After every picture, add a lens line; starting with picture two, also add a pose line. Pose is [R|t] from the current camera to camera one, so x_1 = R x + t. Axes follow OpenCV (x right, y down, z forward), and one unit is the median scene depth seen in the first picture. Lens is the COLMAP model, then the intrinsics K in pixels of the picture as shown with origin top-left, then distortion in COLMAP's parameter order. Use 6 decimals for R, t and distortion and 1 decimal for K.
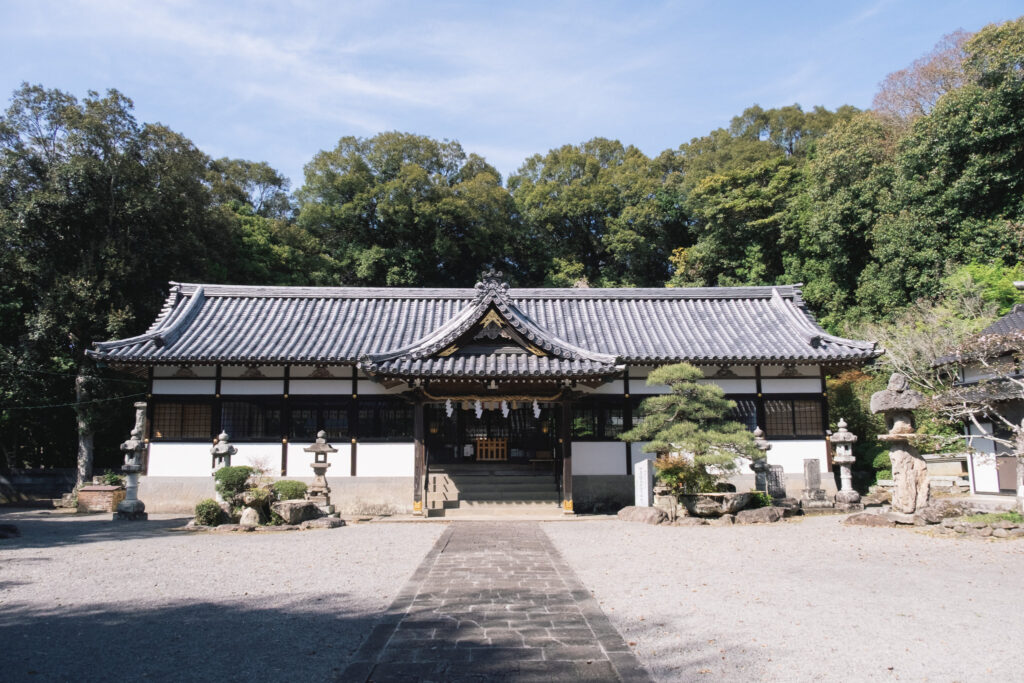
lens RADIAL K [[835.0, 0, 512.0], [0, 835.0, 341.5], [0, 0, 1]] dist [-0.016786, -0.005464]
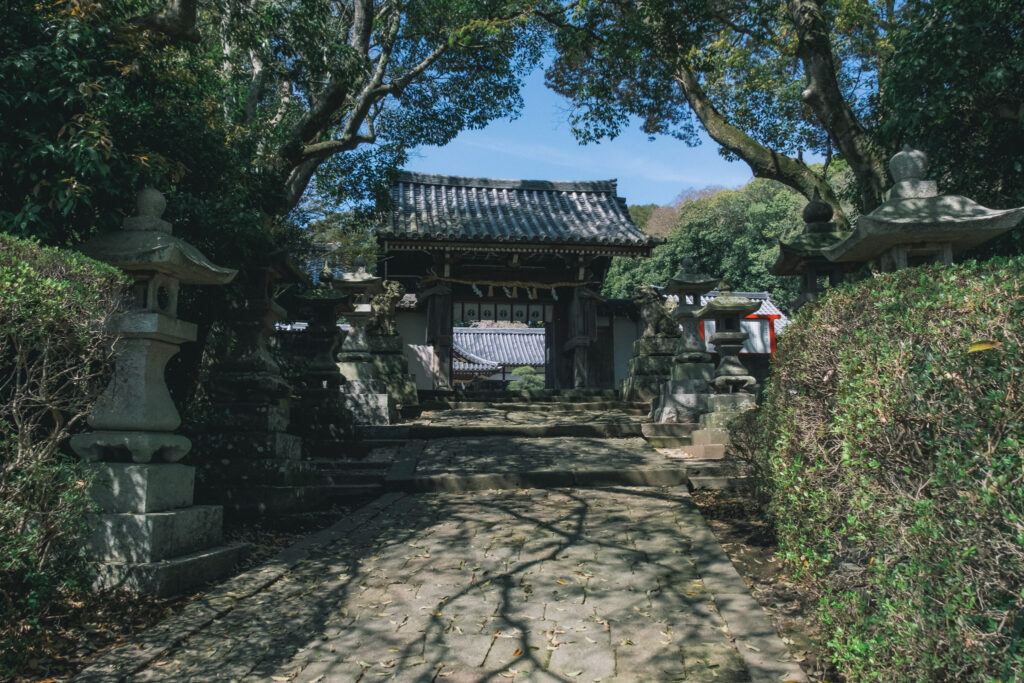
lens RADIAL K [[835.0, 0, 512.0], [0, 835.0, 341.5], [0, 0, 1]] dist [-0.016786, -0.005464]
pose [[0.993253, 0.018929, 0.114412, -0.092823], [-0.019089, 0.999818, 0.000299, -0.039008], [-0.114385, -0.002481, 0.993433, -1.188042]]
